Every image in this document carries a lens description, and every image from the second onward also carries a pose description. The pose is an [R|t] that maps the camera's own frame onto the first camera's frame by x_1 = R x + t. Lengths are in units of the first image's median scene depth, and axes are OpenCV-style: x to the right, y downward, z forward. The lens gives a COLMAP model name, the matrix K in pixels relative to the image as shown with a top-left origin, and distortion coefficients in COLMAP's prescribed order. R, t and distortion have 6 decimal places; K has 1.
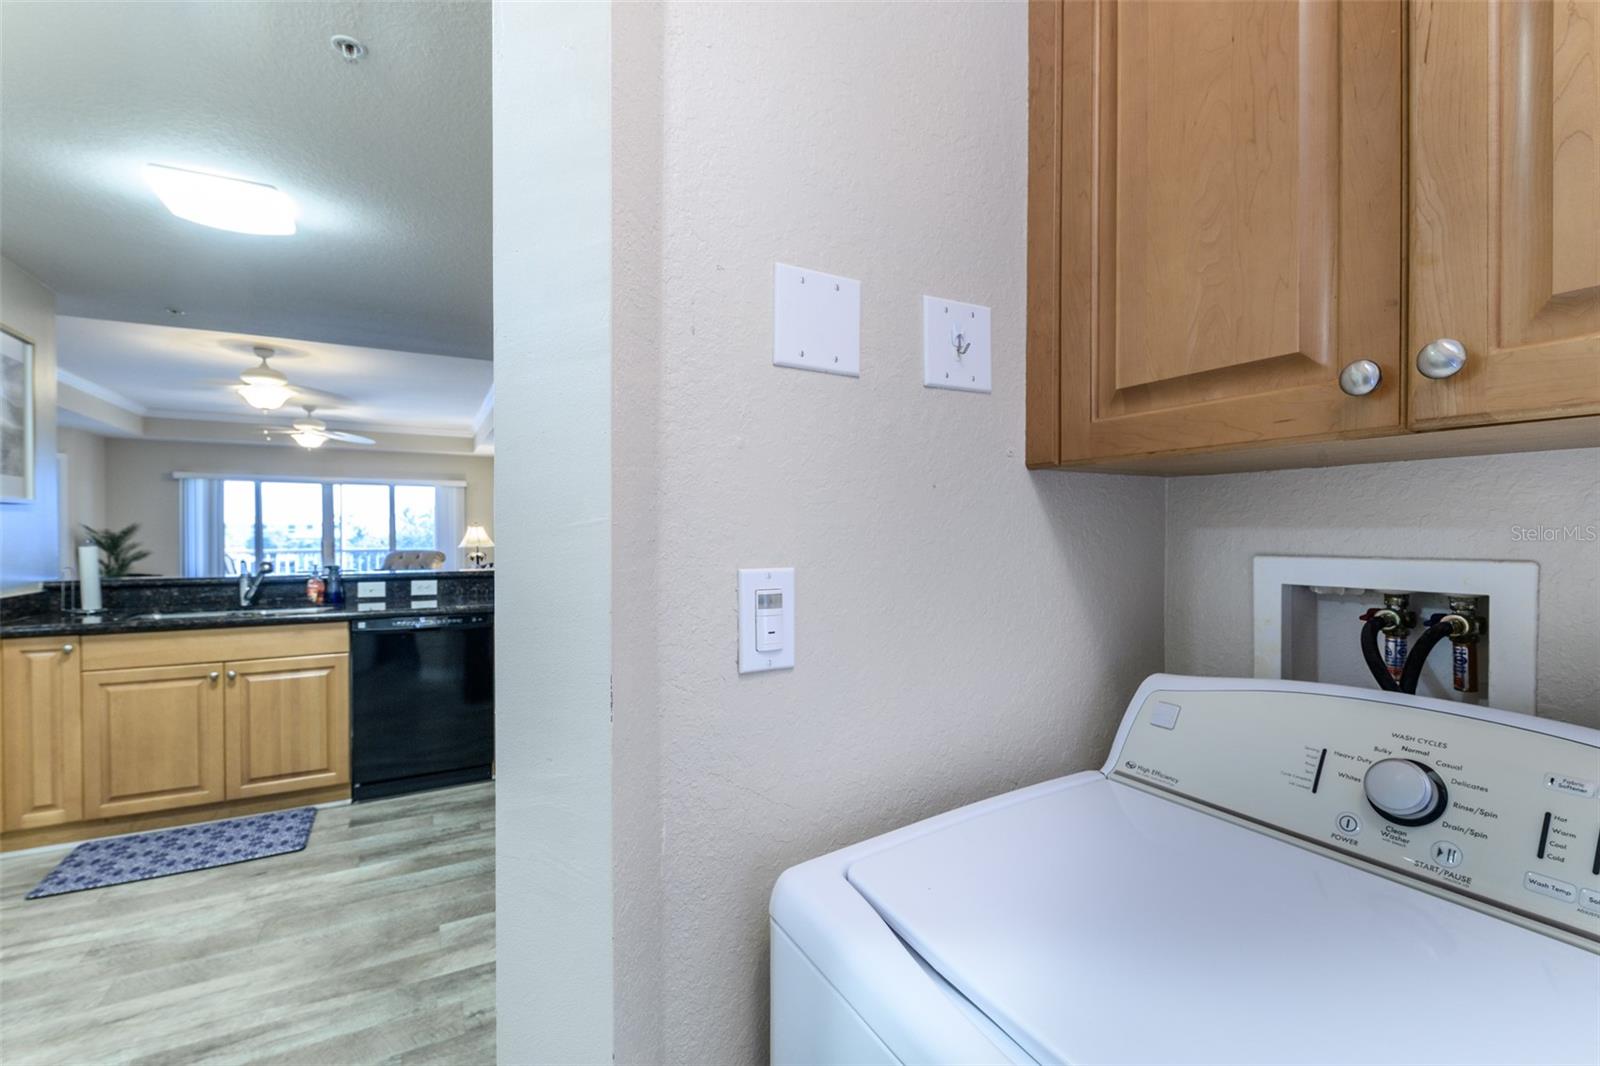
lens RADIAL K [[707.2, 0, 789.5], [0, 707.2, 530.8], [0, 0, 1]] dist [-0.002617, -0.000476]
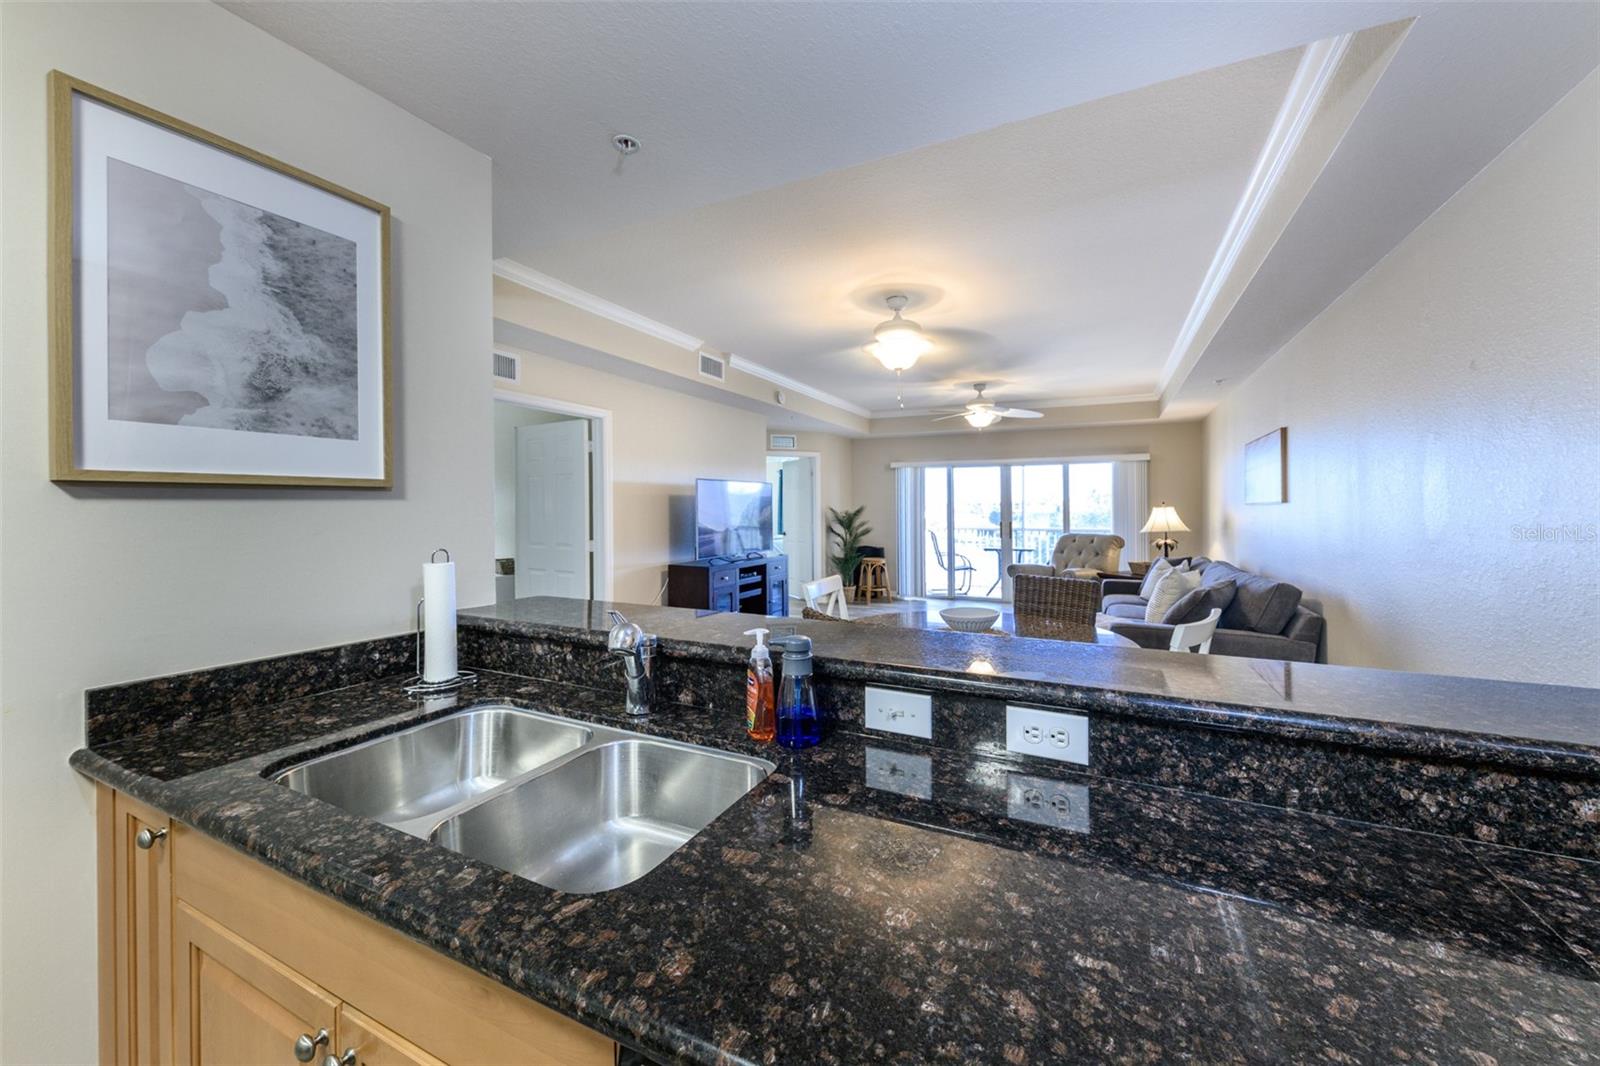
lens RADIAL K [[607.8, 0, 771.4], [0, 607.8, 509.6], [0, 0, 1]] dist [-0.000476, -0.000013]
pose [[0.556661, 0.002047, -0.830737, -0.118266], [-0.000279, 0.999997, 0.002277, -0.005094], [0.830740, -0.001036, 0.556660, 0.244355]]
